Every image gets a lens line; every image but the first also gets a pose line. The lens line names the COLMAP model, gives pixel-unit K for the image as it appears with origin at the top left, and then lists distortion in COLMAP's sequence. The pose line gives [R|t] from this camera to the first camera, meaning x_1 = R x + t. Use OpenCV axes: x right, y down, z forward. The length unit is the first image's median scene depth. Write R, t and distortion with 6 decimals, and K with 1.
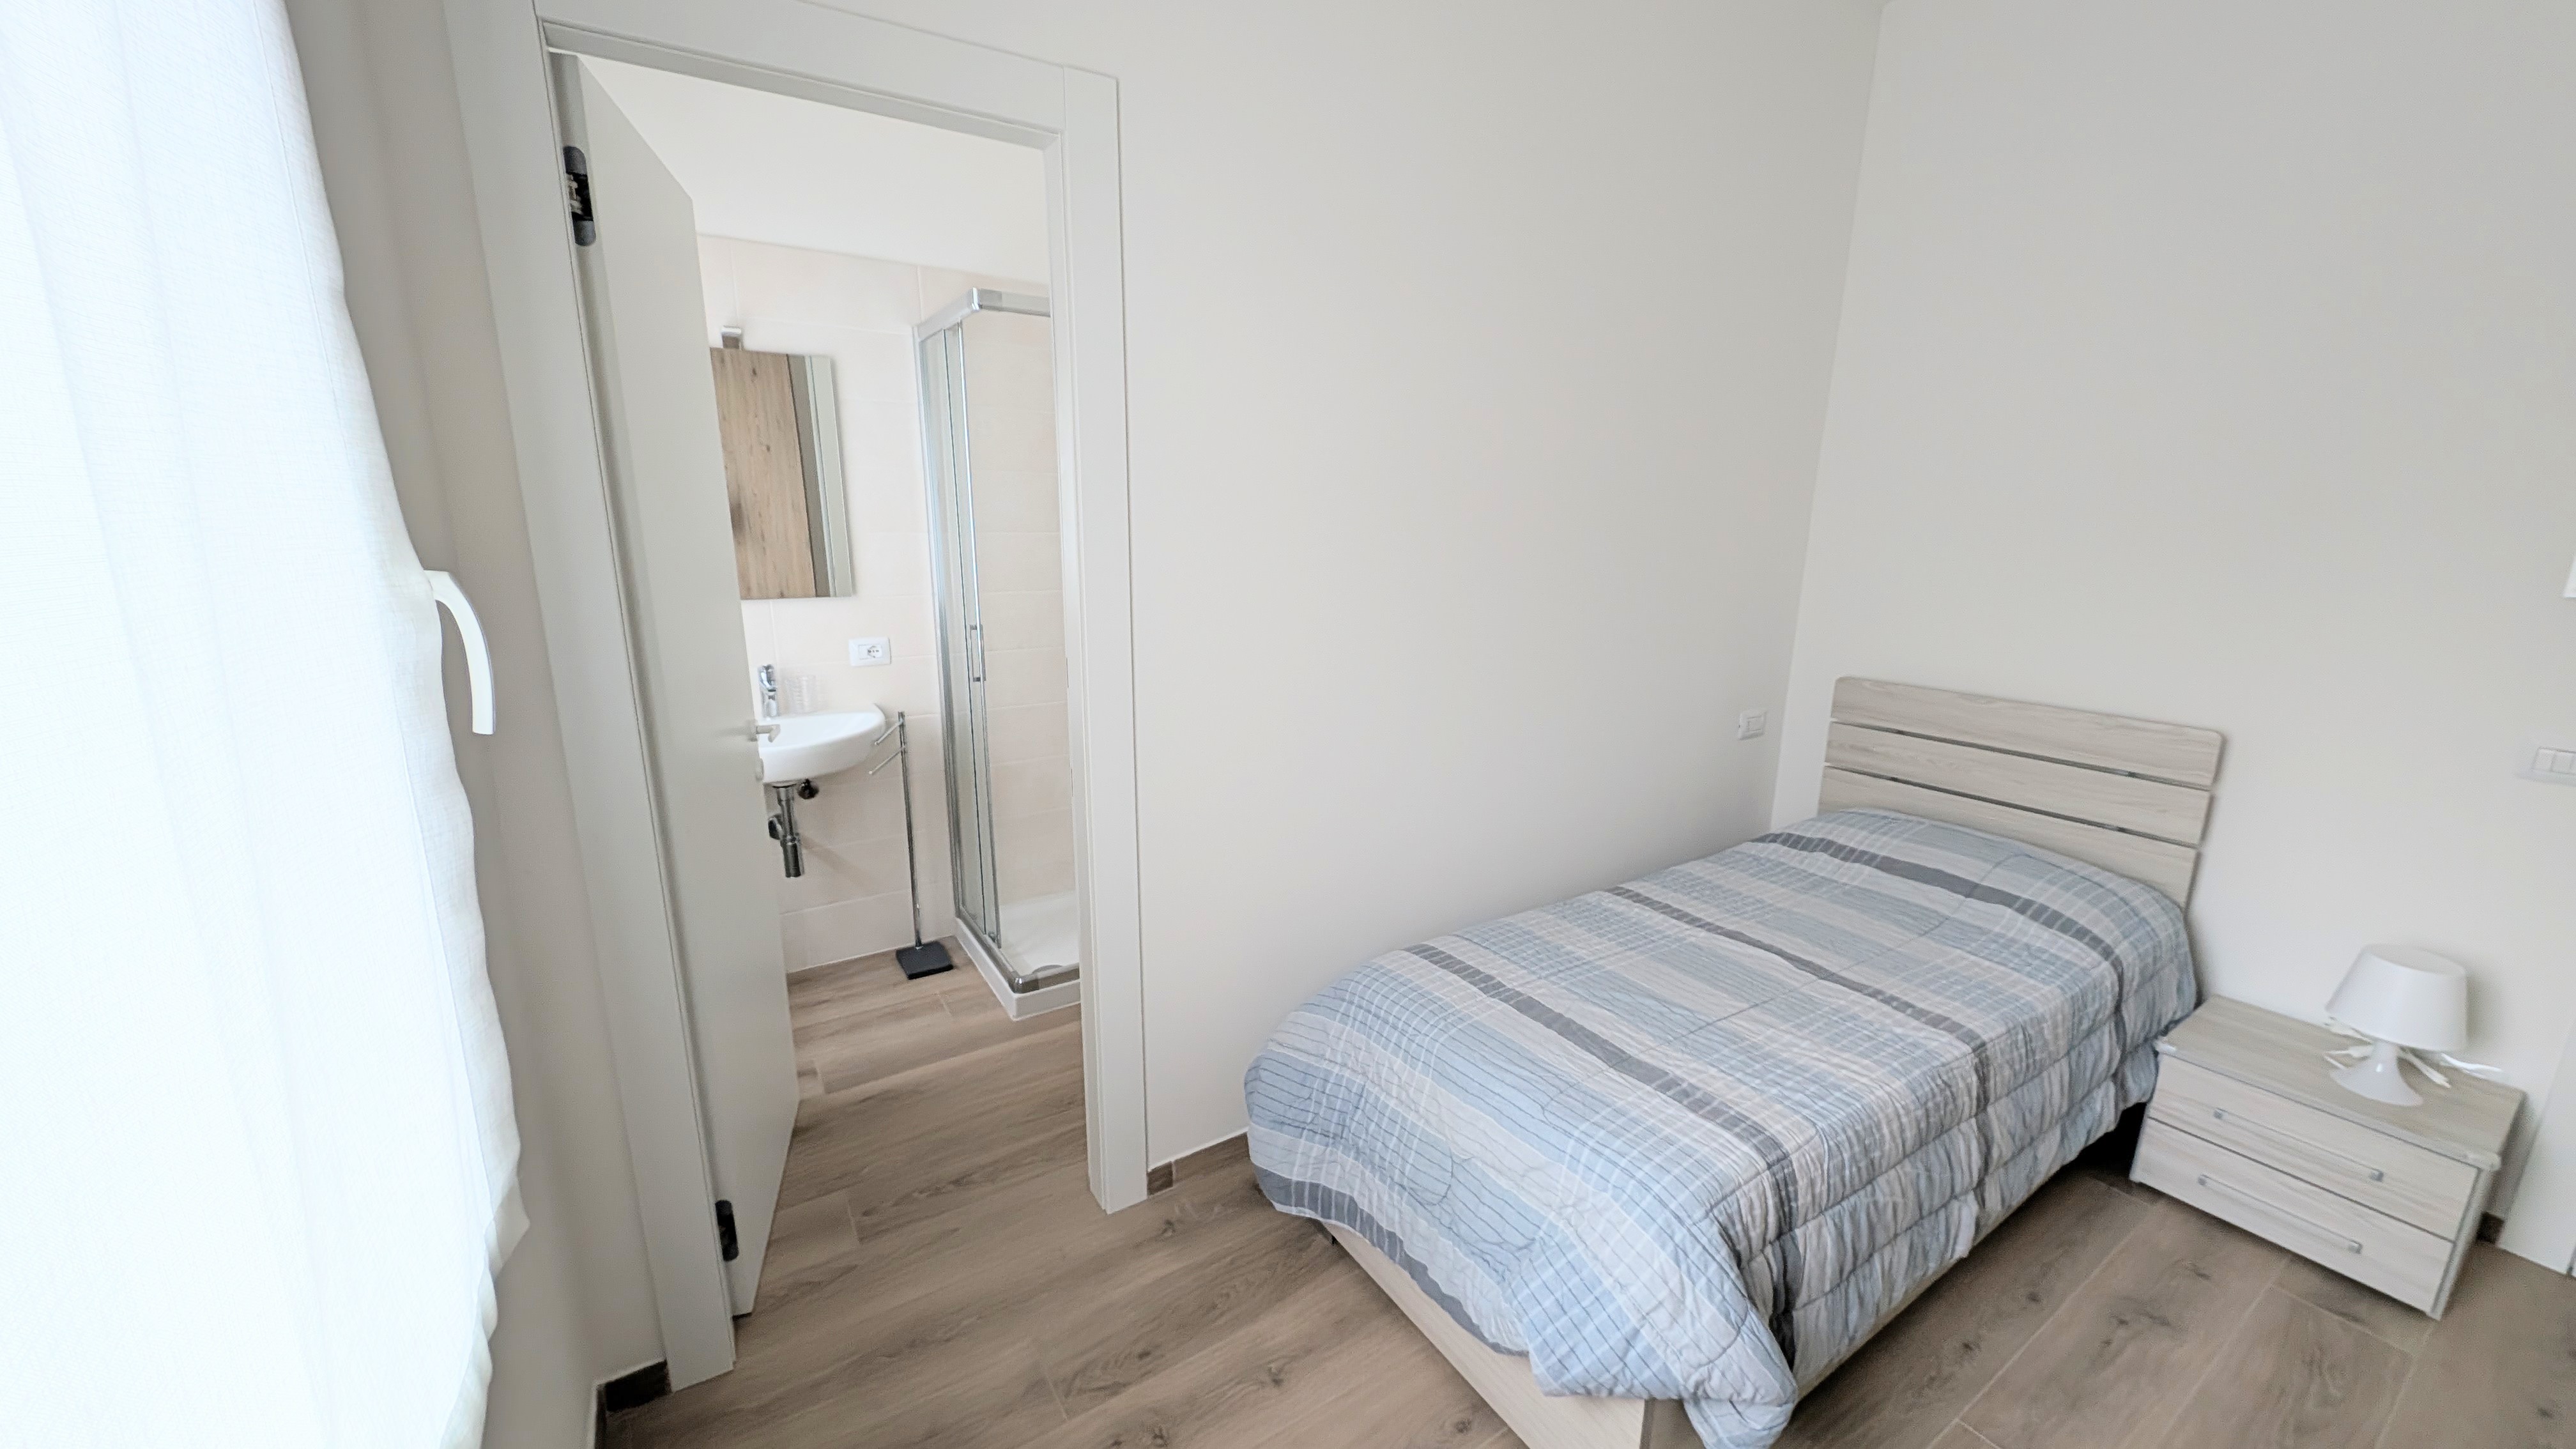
lens RADIAL K [[955.3, 0, 1292.8], [0, 955.3, 726.8], [0, 0, 1]] dist [-0.002756, -0.000349]
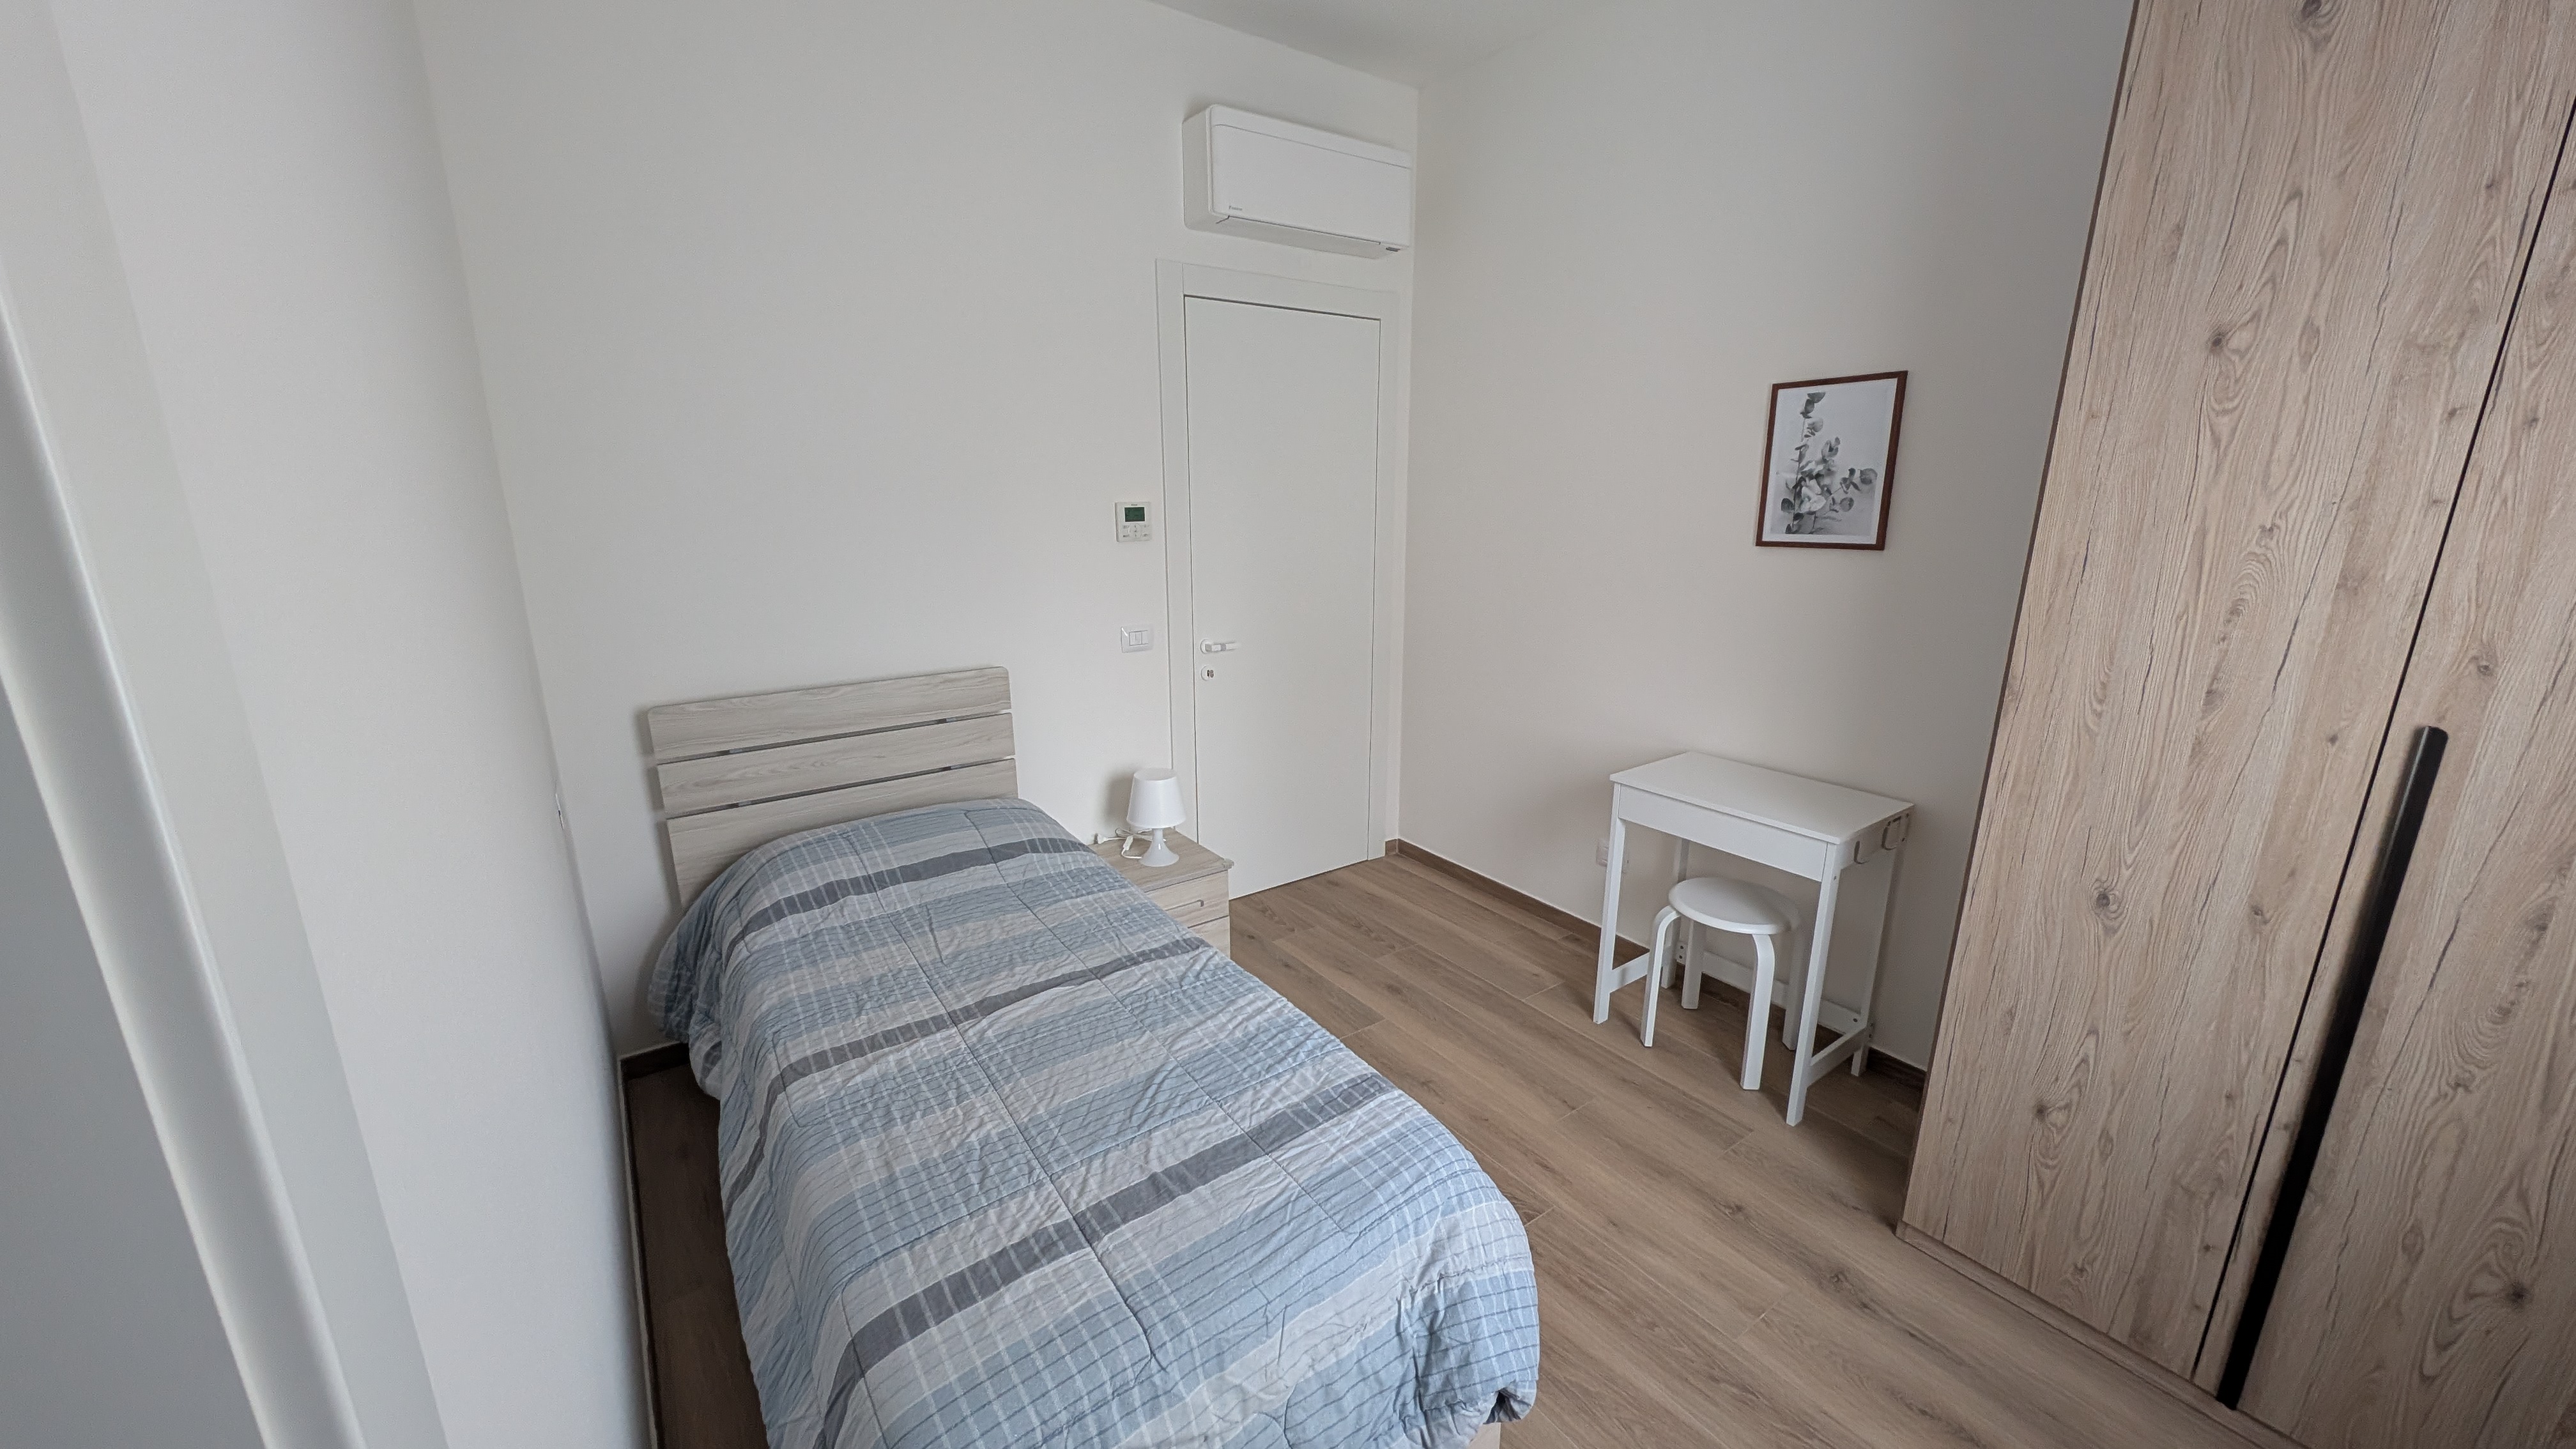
lens RADIAL K [[955.3, 0, 1292.8], [0, 955.3, 726.8], [0, 0, 1]] dist [-0.002756, -0.000349]
pose [[-0.057898, -0.255471, 0.965082, -0.302872], [0.224472, 0.938618, 0.261932, -0.171023], [-0.972759, 0.231799, 0.003002, 0.666484]]
